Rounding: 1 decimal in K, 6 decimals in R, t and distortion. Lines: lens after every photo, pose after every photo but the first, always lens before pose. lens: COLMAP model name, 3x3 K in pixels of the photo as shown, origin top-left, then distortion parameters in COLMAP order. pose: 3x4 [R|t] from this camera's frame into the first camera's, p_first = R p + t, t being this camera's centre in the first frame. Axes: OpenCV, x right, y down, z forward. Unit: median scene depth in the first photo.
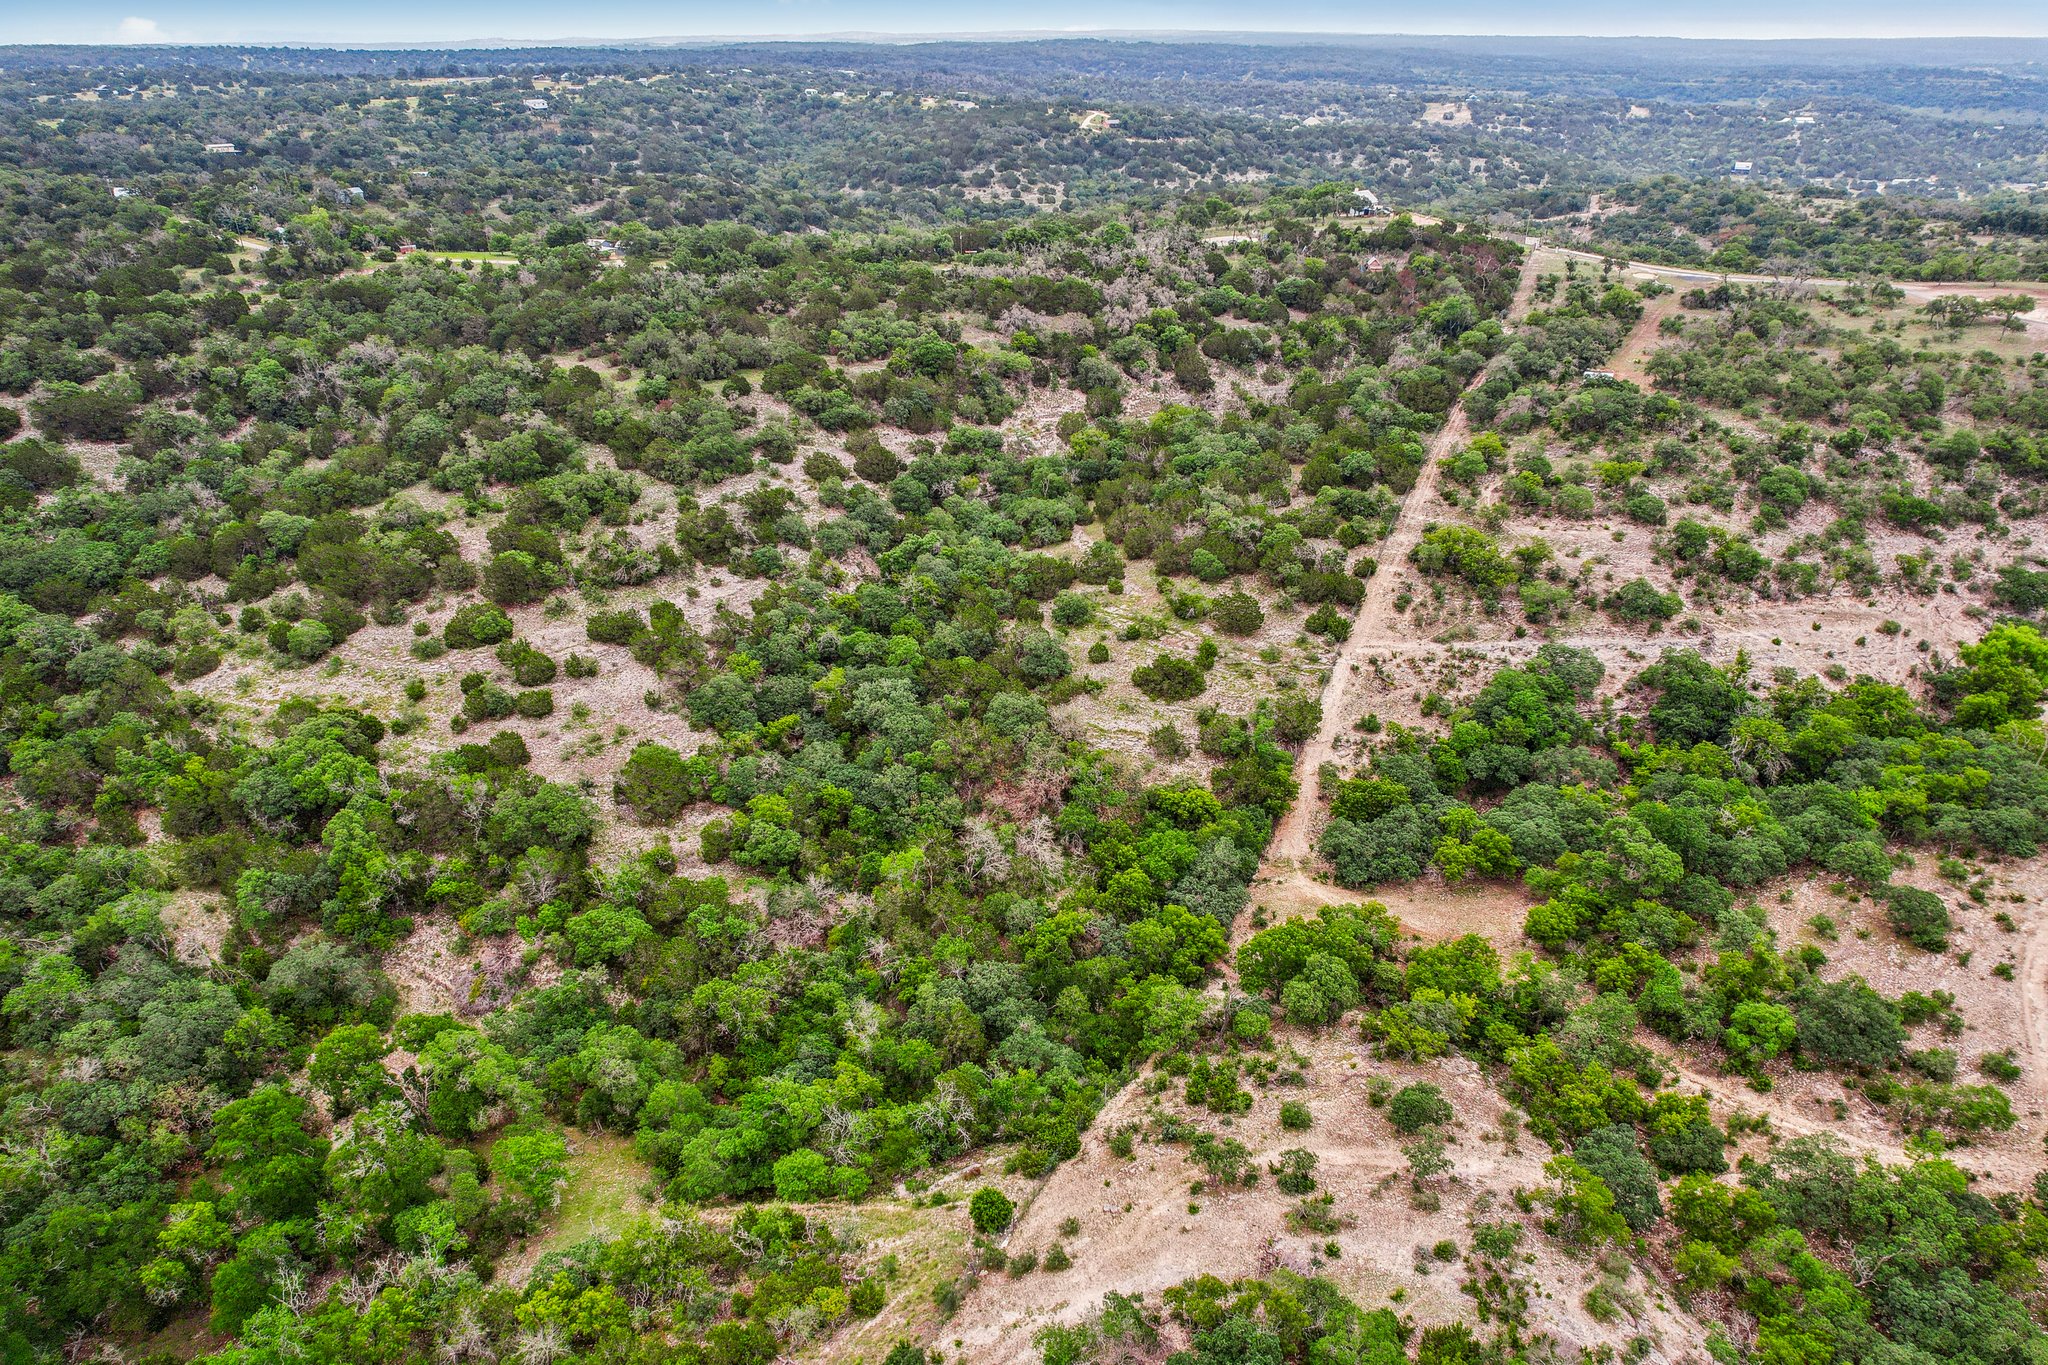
lens RADIAL K [[1348.3, 0, 1050.1], [0, 1348.3, 674.6], [0, 0, 1]] dist [-0.093213, 0.090718]
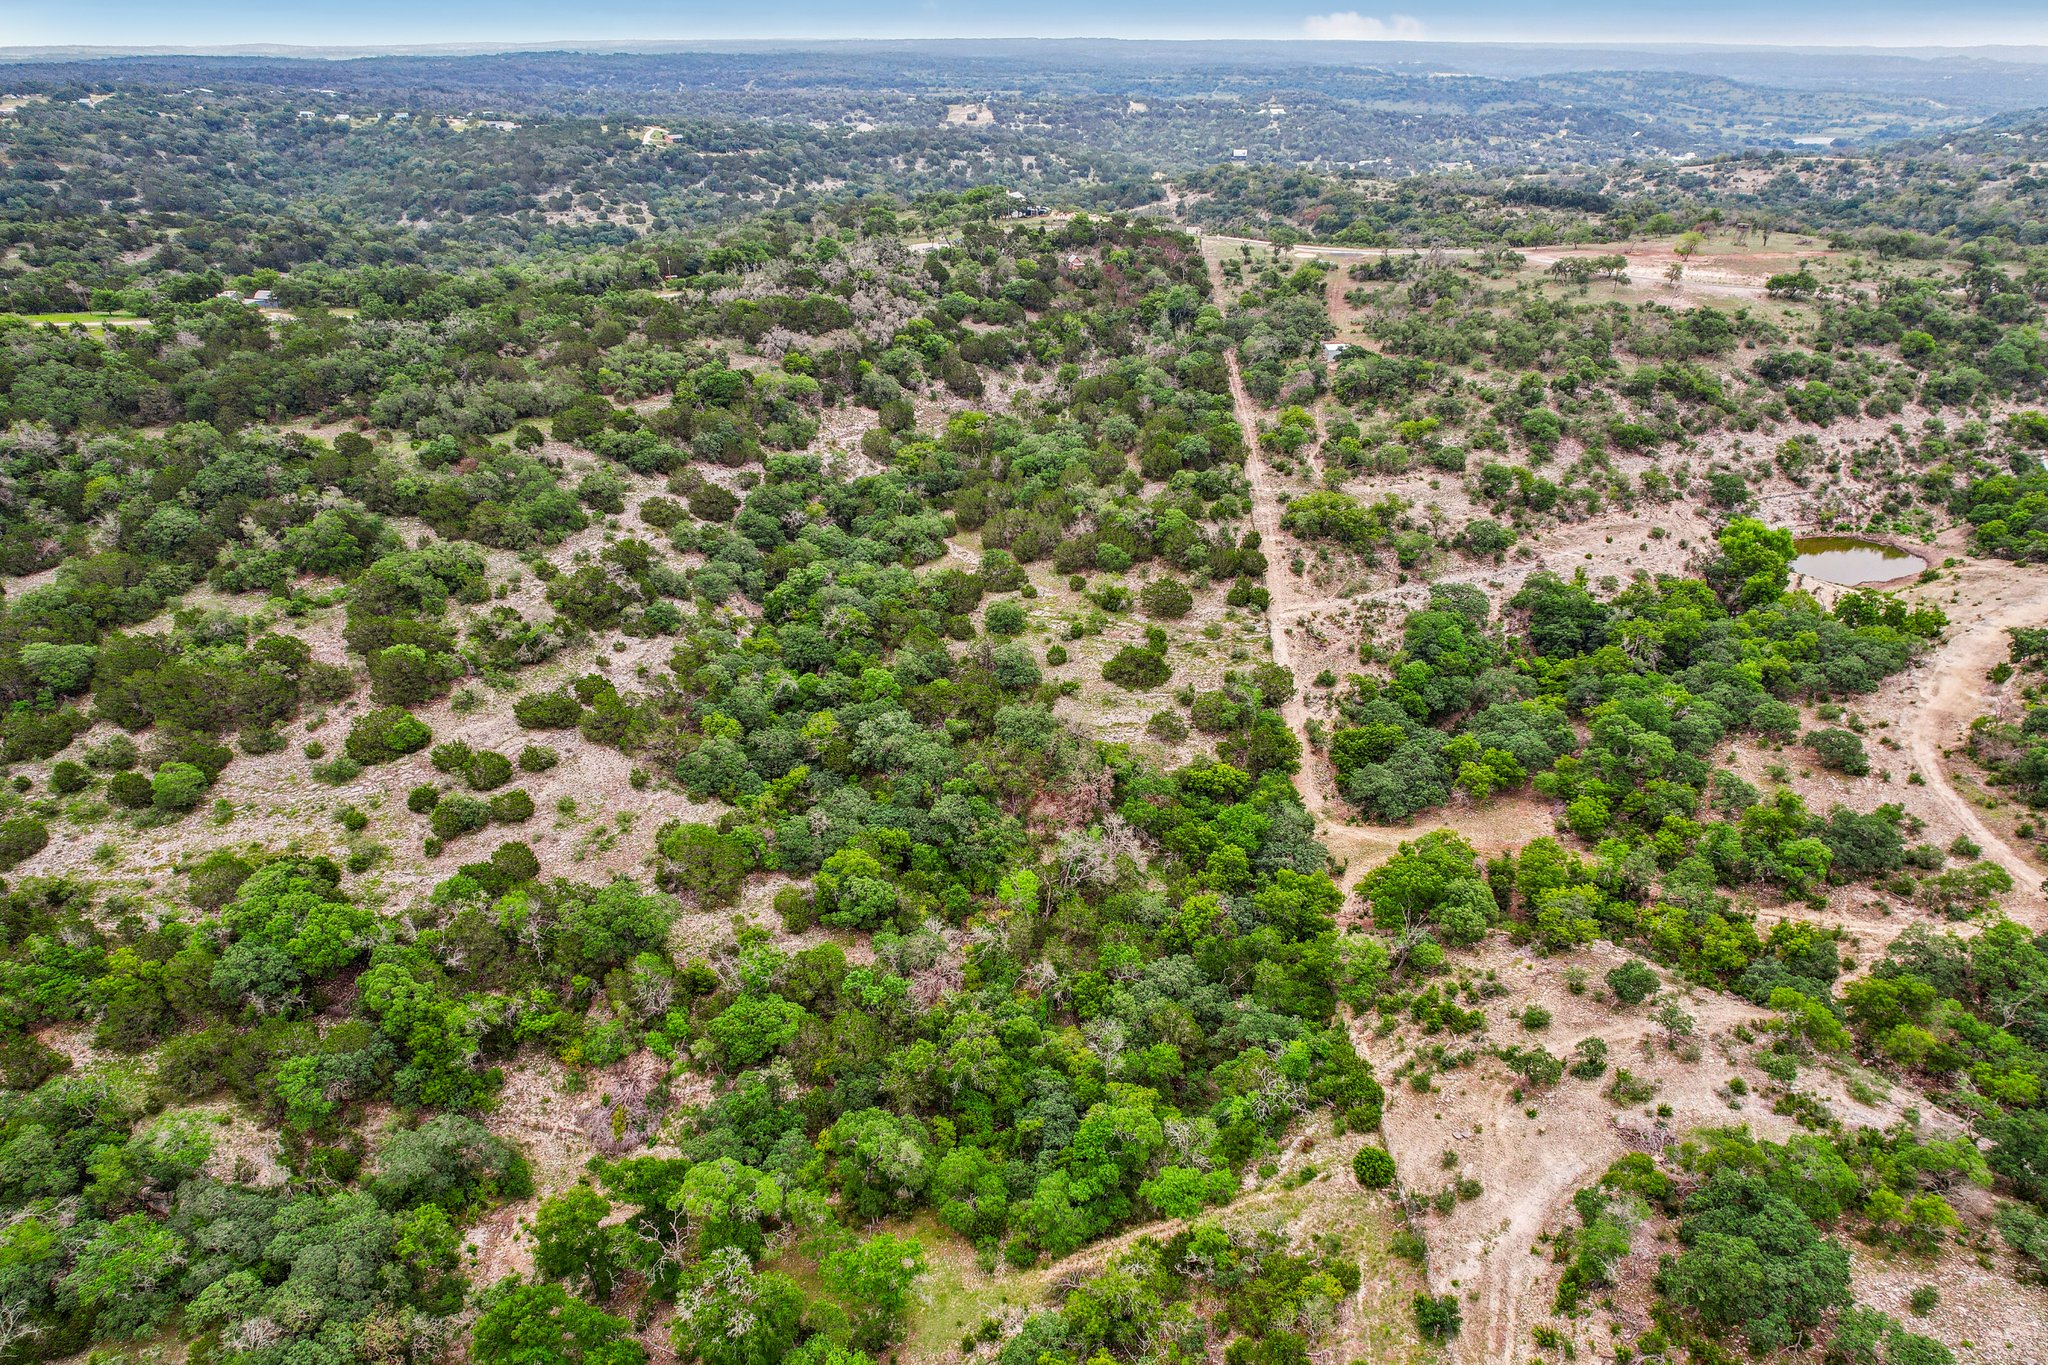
lens RADIAL K [[1348.3, 0, 1050.1], [0, 1348.3, 674.6], [0, 0, 1]] dist [-0.093213, 0.090718]
pose [[0.932622, -0.159476, 0.323703, -0.283787], [0.160832, 0.986720, 0.022744, -0.024233], [-0.323031, 0.030850, 0.945885, 0.037438]]
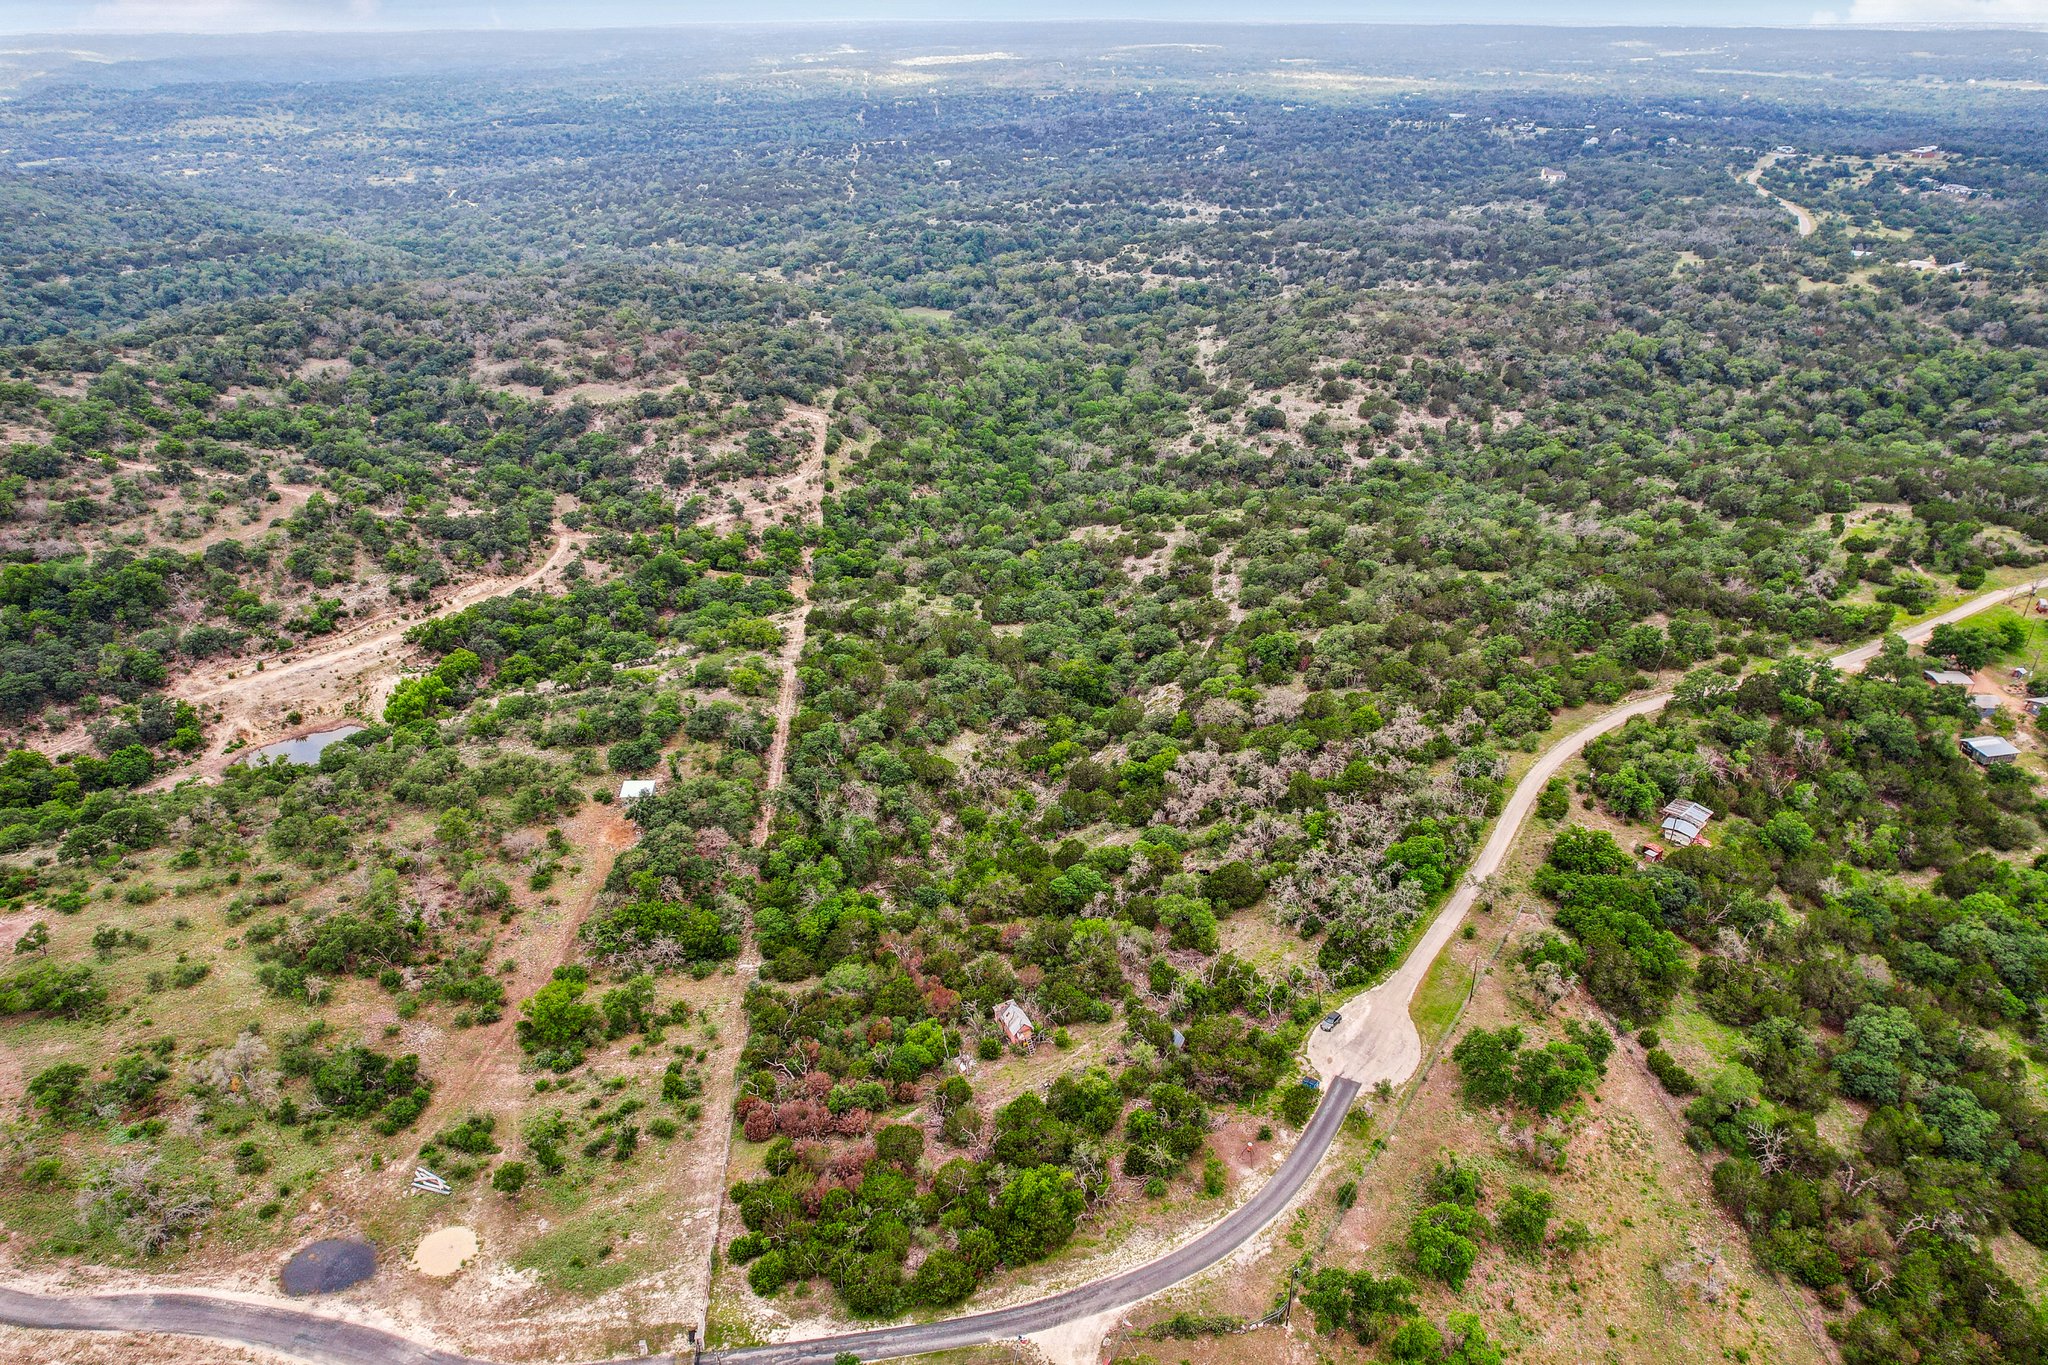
lens RADIAL K [[1300.7, 0, 1030.0], [0, 1300.7, 680.7], [0, 0, 1]] dist [-0.085159, 0.077068]
pose [[-0.864512, 0.239695, -0.441775, 0.708741], [-0.217016, 0.614789, 0.758247, -1.284838], [0.453347, 0.751386, -0.479474, 1.913219]]
